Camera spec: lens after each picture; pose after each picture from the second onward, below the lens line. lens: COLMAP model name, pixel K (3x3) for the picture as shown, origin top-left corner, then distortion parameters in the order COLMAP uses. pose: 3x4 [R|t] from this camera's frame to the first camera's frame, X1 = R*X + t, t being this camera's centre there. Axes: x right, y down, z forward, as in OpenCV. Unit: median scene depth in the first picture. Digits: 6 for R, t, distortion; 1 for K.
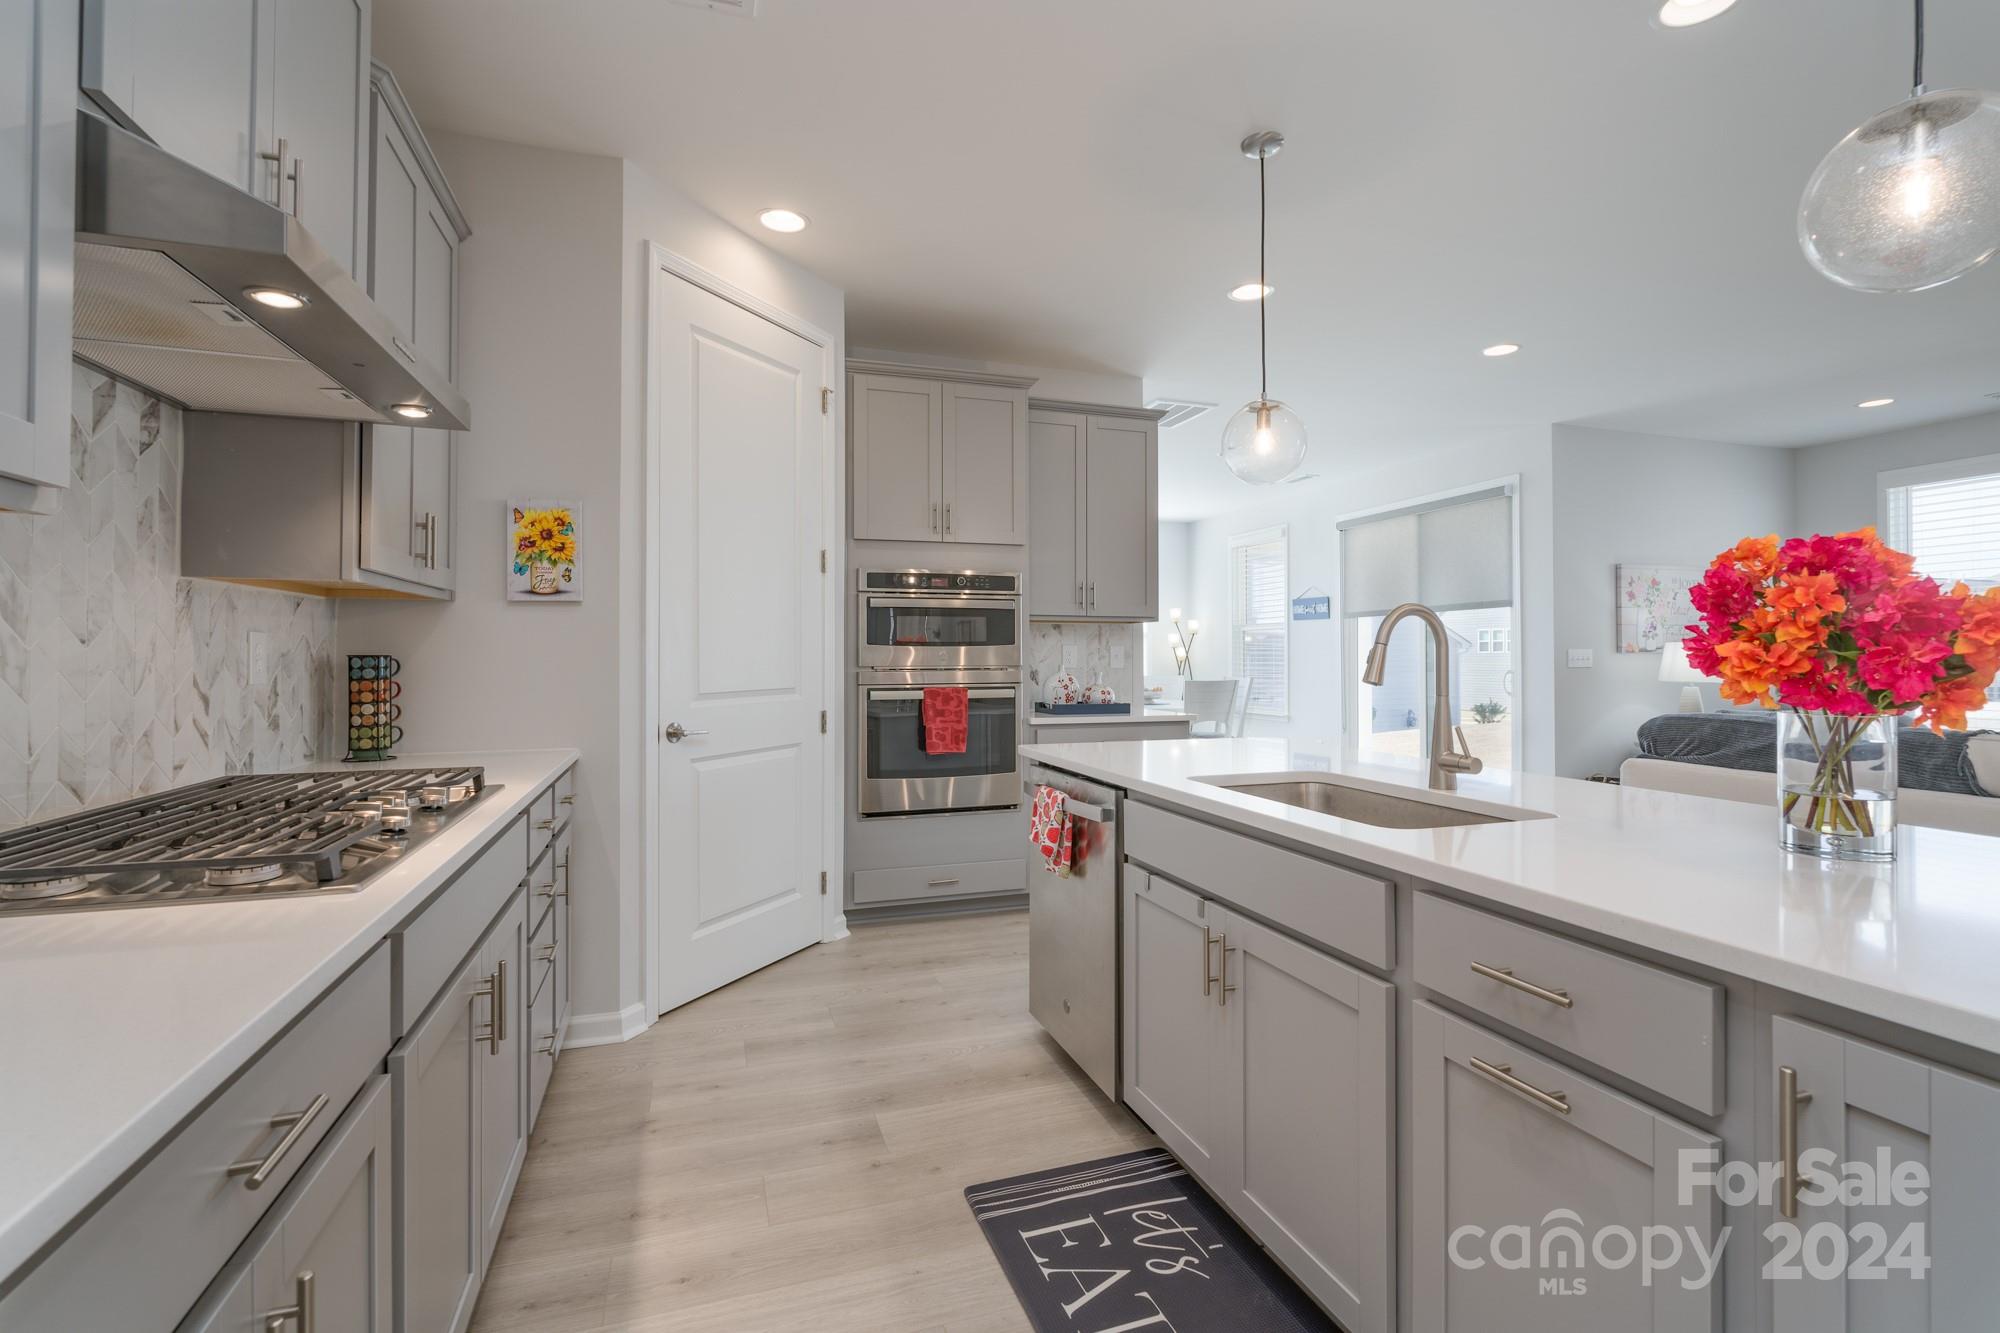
lens RADIAL K [[907.0, 0, 1010.2], [0, 907.0, 654.8], [0, 0, 1]] dist [-0.001346, 0.000423]
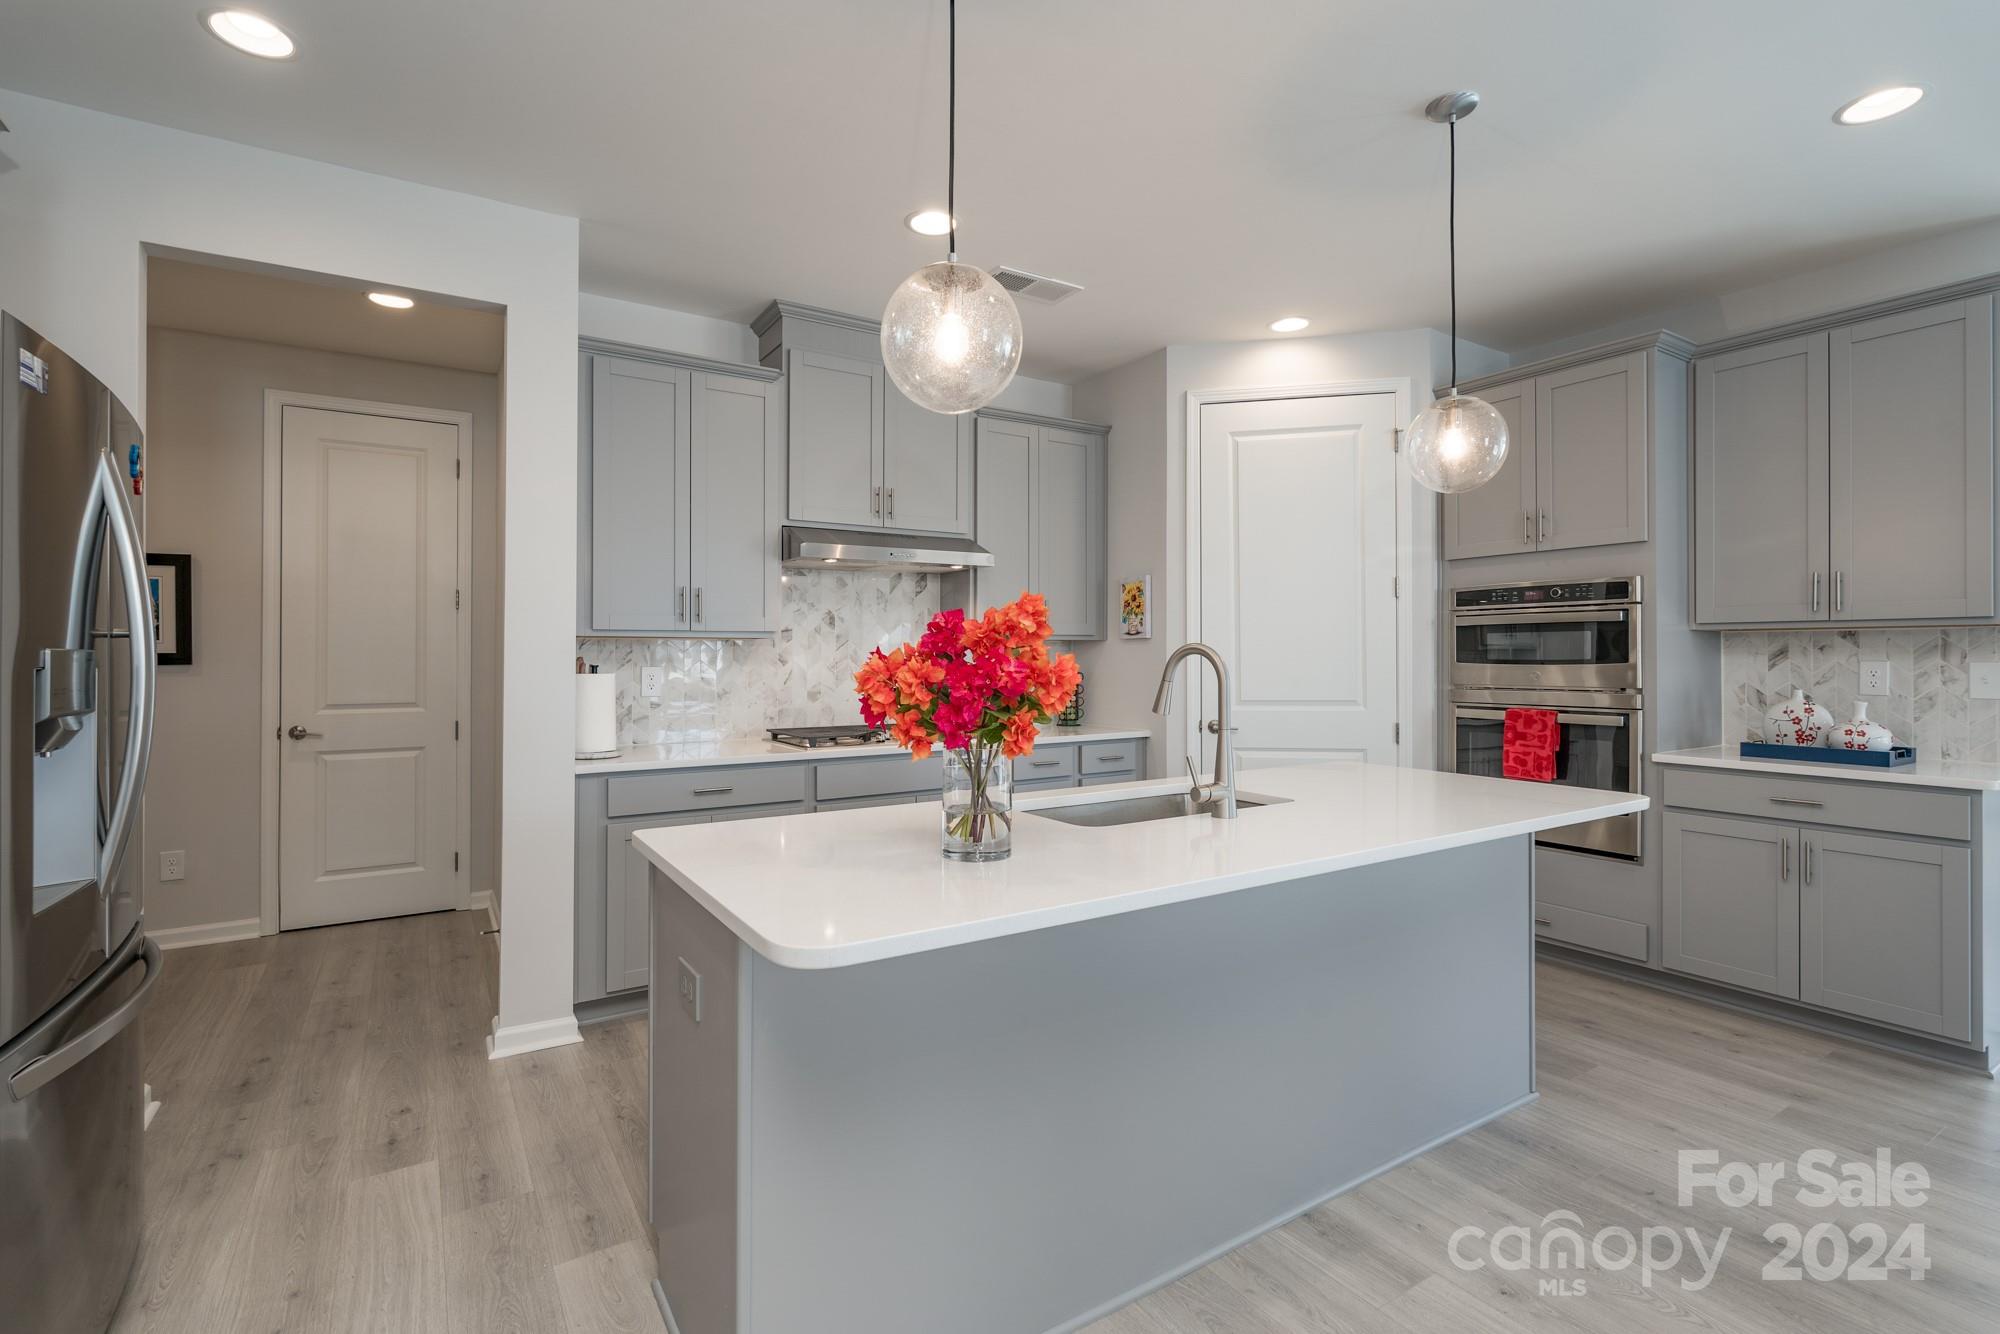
lens RADIAL K [[907.0, 0, 1003.2], [0, 907.0, 647.9], [0, 0, 1]] dist [-0.001346, 0.000423]
pose [[0.235077, -0.006850, -0.971953, 0.804888], [0.002705, 0.999976, -0.006394, -0.025216], [0.971973, -0.001126, 0.235090, 0.298432]]
